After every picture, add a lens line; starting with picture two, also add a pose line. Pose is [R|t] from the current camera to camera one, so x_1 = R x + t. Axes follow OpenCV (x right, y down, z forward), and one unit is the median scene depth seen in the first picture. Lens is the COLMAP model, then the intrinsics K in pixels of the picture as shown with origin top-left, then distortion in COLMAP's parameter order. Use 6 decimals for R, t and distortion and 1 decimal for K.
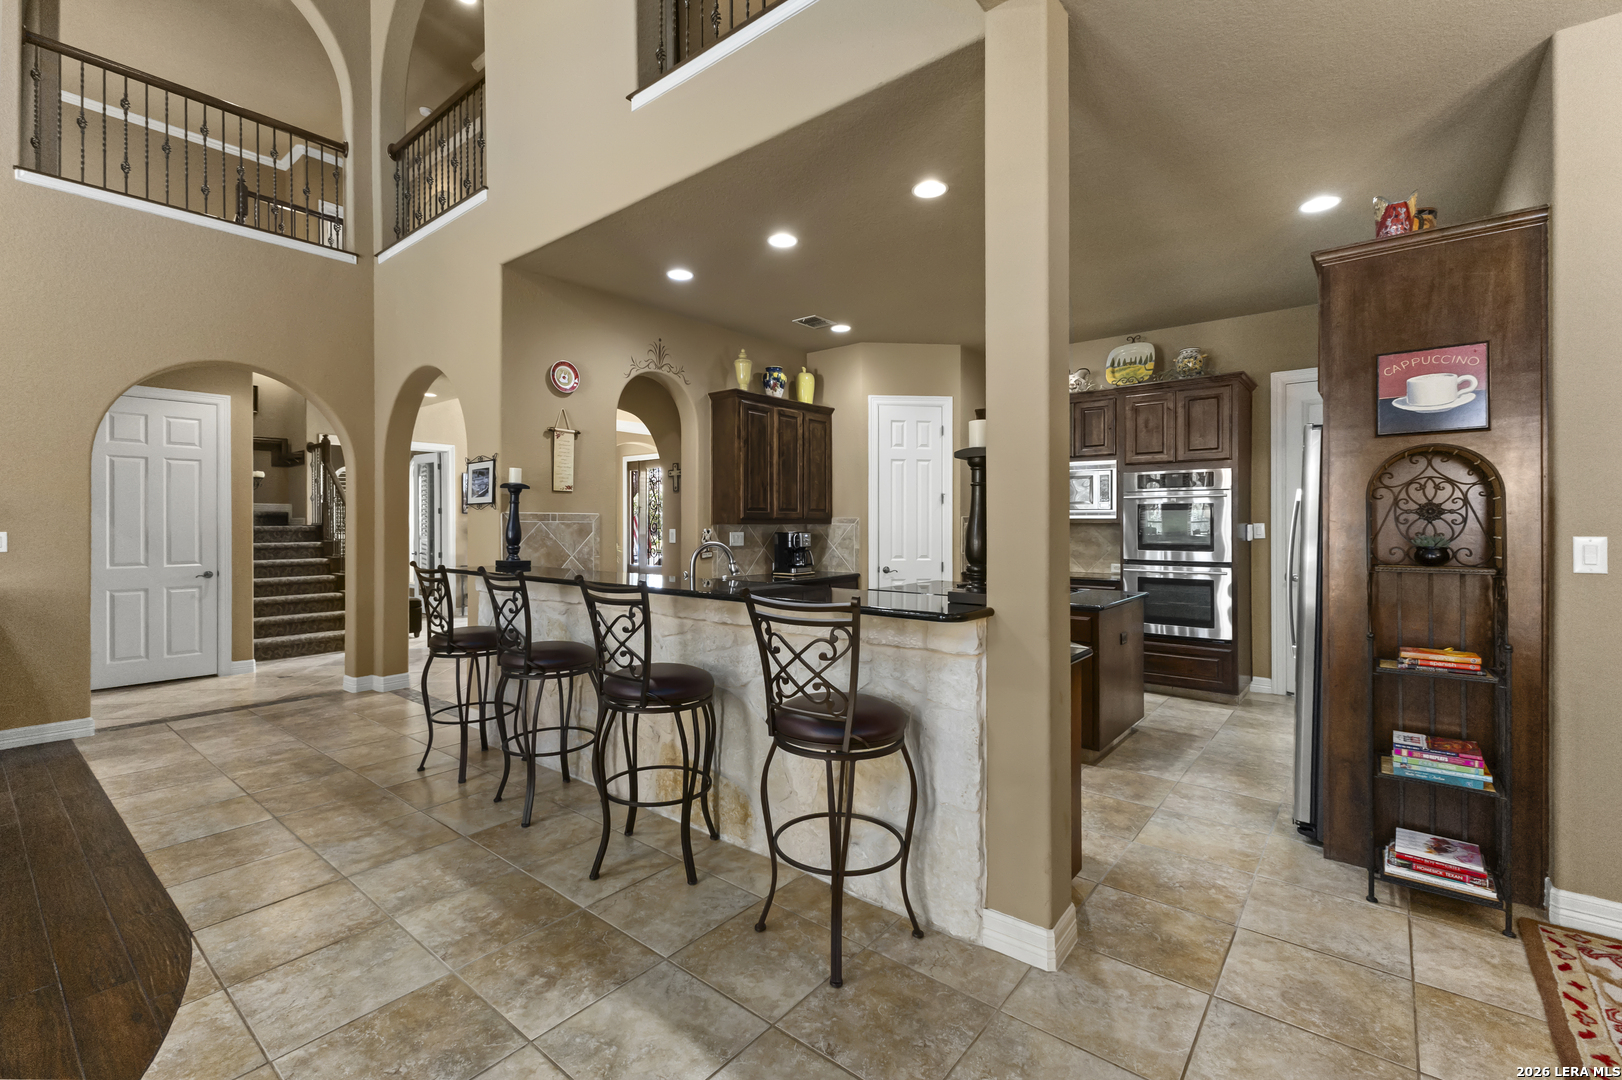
lens RADIAL K [[702.2, 0, 801.0], [0, 702.2, 523.6], [0, 0, 1]] dist [0.008521, -0.000652]
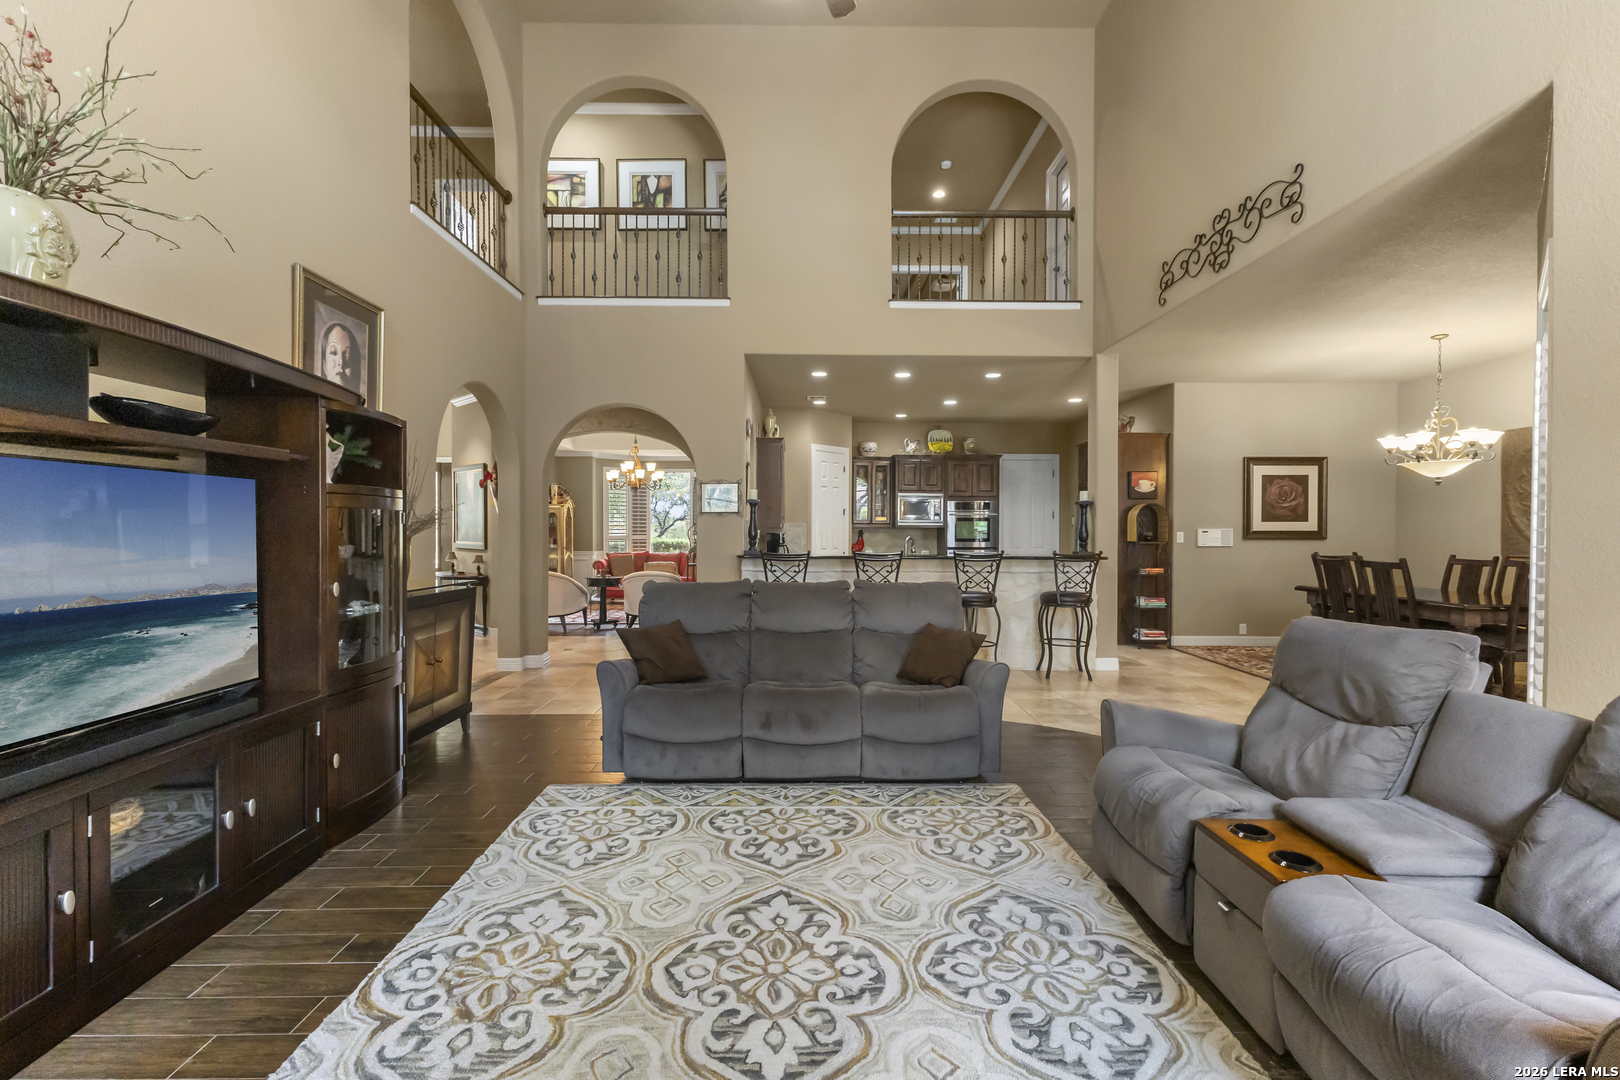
lens RADIAL K [[701.4, 0, 808.1], [0, 701.4, 531.6], [0, 0, 1]] dist [0.008521, -0.000652]
pose [[0.763305, 0.001042, 0.646038, -2.229845], [-0.004476, 0.999983, 0.003675, 0.010102], [-0.646023, -0.005696, 0.763297, -0.402936]]
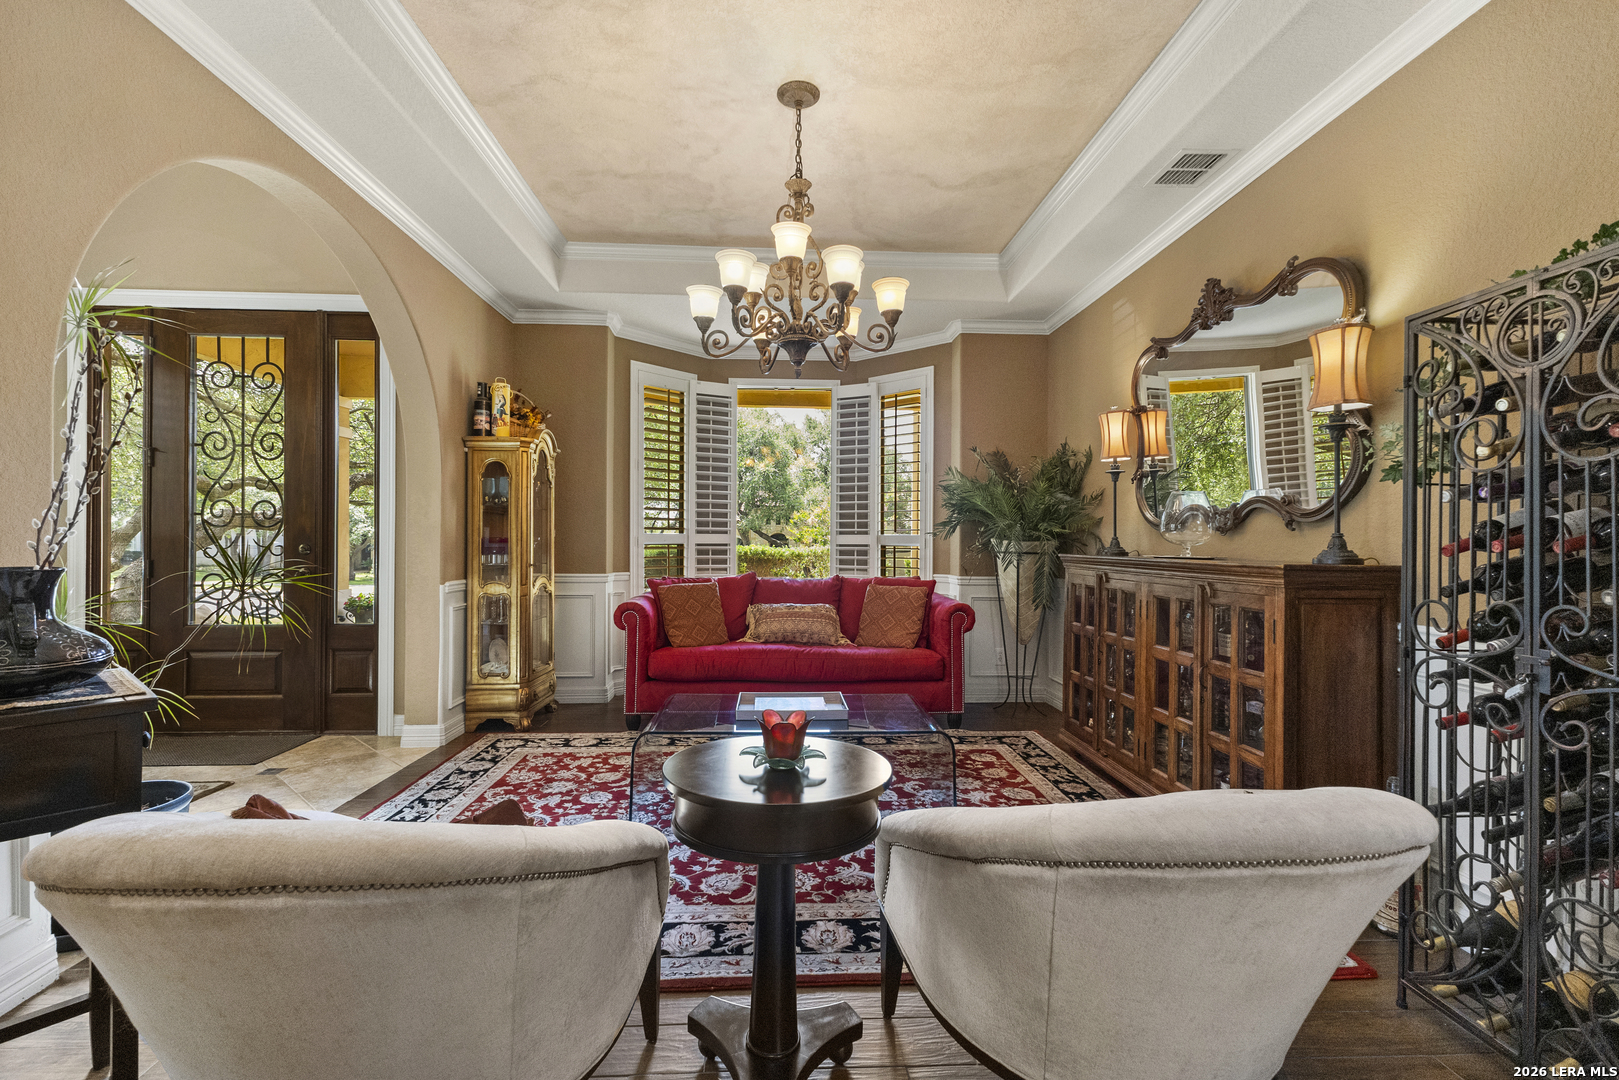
lens RADIAL K [[700.9, 0, 809.1], [0, 700.9, 544.5], [0, 0, 1]] dist [0.008521, -0.000652]
pose [[0.734613, 0.003949, 0.678475, -1.081062], [-0.006667, 0.999977, 0.001398, 0.089837], [-0.678454, -0.005551, 0.734622, 2.571877]]
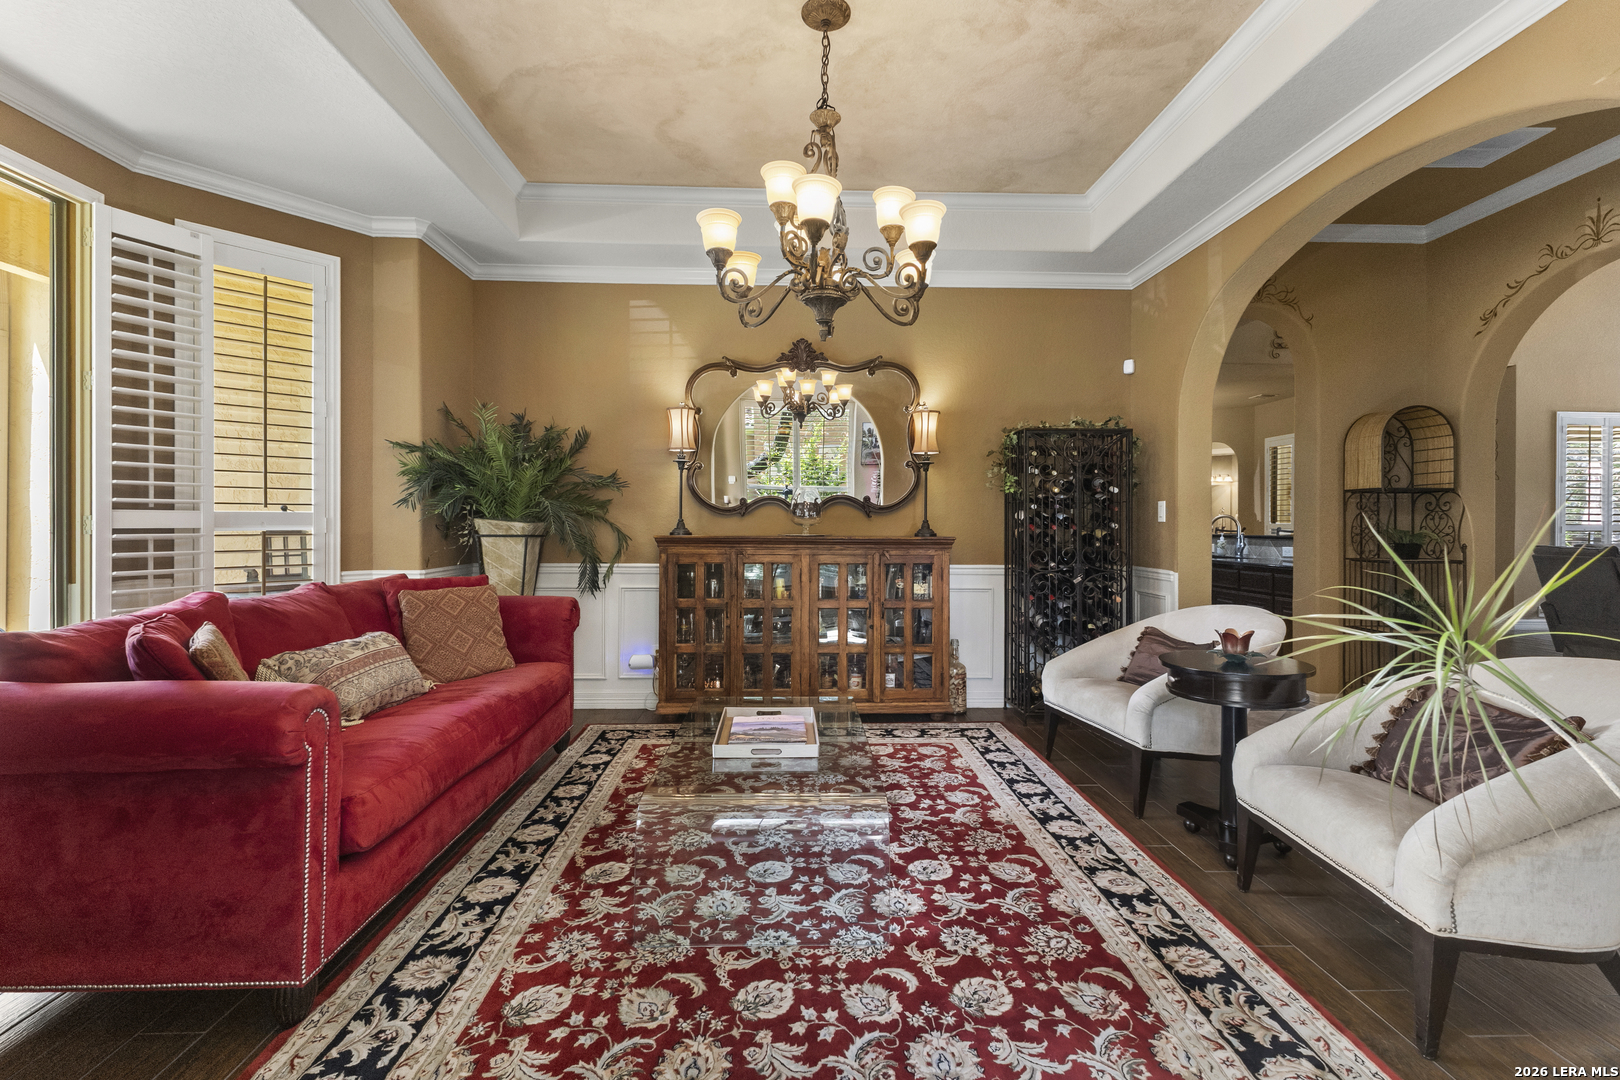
lens RADIAL K [[701.4, 0, 812.2], [0, 701.4, 523.5], [0, 0, 1]] dist [0.008521, -0.000652]
pose [[-0.660411, -0.004886, 0.750888, -1.059372], [-0.002453, 0.999988, 0.004350, 0.075358], [-0.750900, 0.001031, -0.660415, 4.046606]]
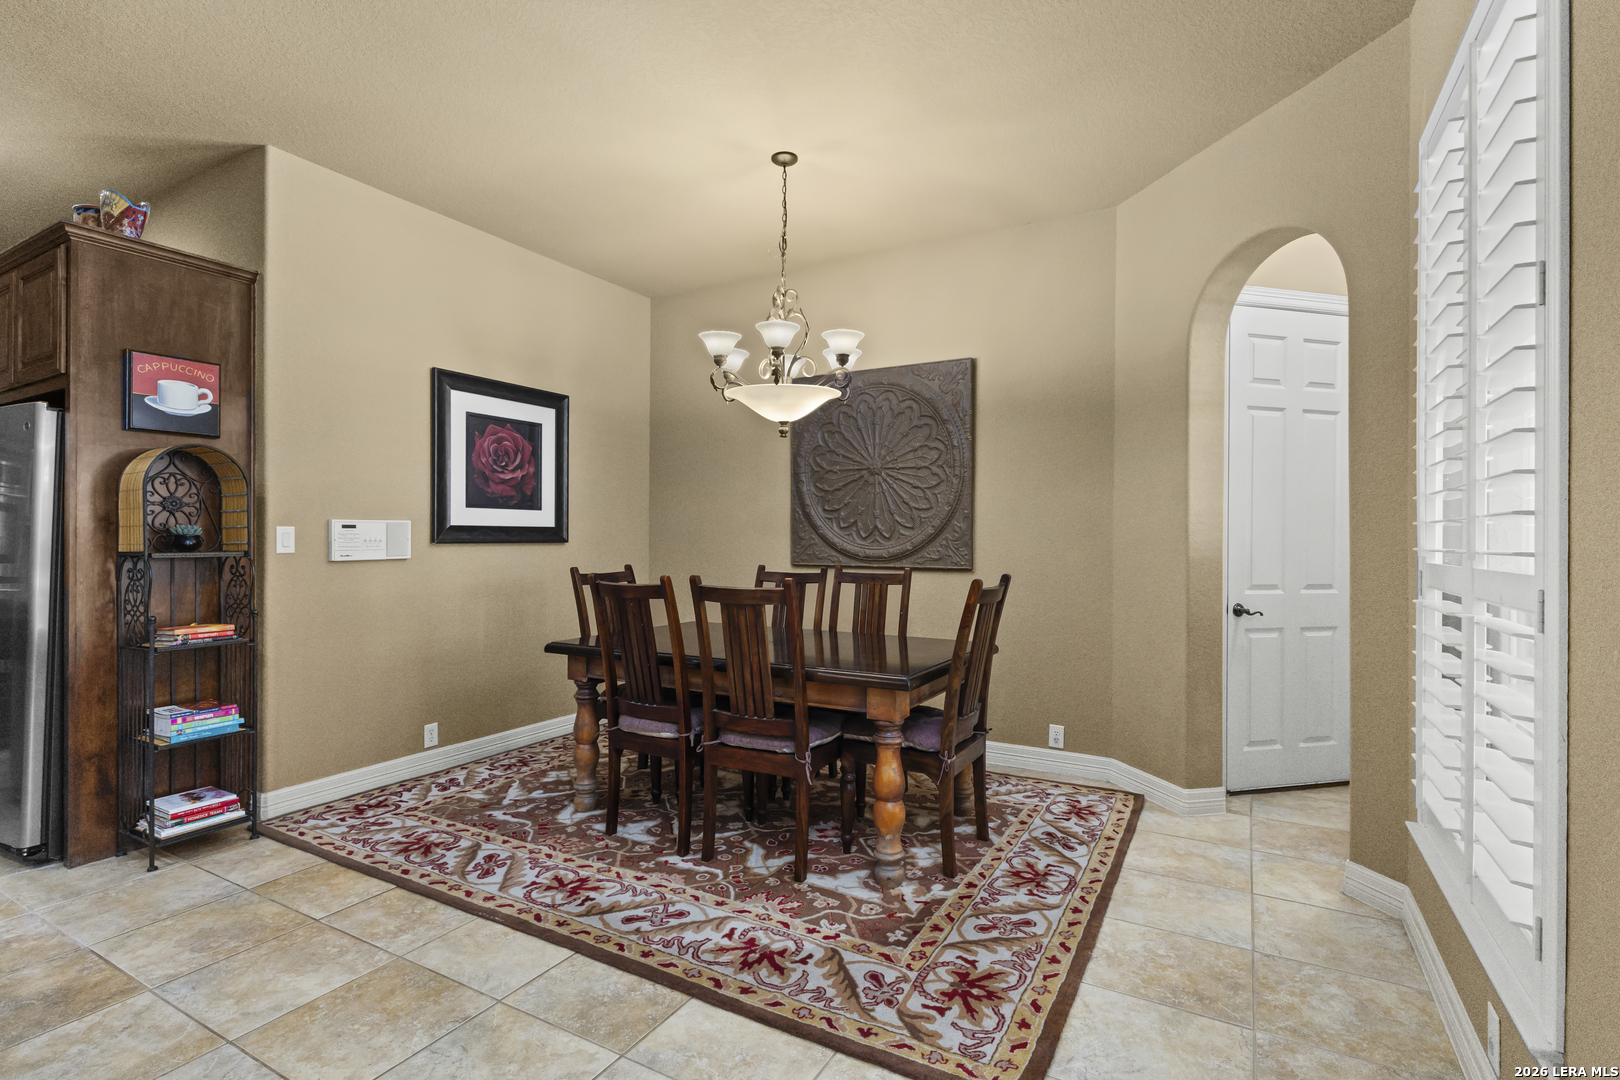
lens RADIAL K [[778.6, 0, 803.7], [0, 778.6, 537.1], [0, 0, 1]] dist [-0.000737, 0.000281]
pose [[-0.161959, 0.004706, 0.986786, -0.478581], [-0.001276, 0.999987, -0.004979, 0.039987], [-0.986797, -0.002066, -0.161951, 0.224259]]
